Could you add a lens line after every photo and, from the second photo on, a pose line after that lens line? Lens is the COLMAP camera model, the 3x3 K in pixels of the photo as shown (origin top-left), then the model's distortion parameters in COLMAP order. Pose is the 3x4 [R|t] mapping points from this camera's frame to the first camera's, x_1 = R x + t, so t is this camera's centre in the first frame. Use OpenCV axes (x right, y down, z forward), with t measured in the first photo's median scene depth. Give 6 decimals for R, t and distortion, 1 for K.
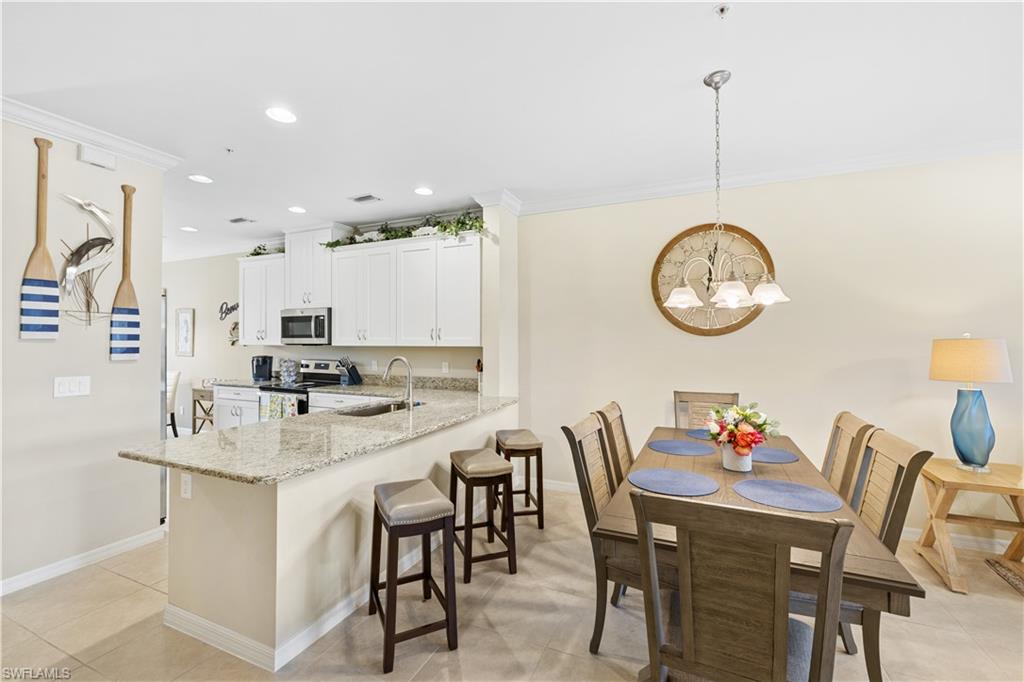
lens RADIAL K [[428.3, 0, 510.8], [0, 428.3, 335.7], [0, 0, 1]] dist [0.000895, -0.000984]
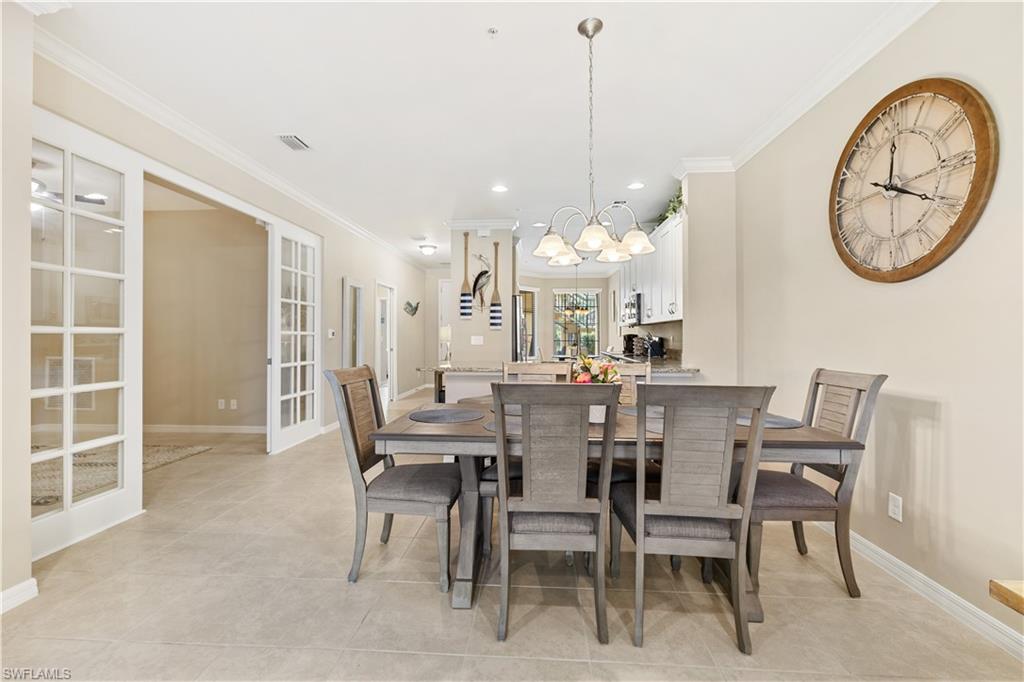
lens RADIAL K [[428.3, 0, 512.3], [0, 428.3, 336.8], [0, 0, 1]] dist [0.000895, -0.000984]
pose [[0.355493, 0.000783, -0.934679, 1.050777], [0.009568, 0.999944, 0.004477, 0.087571], [0.934630, -0.010535, 0.355466, 0.366757]]
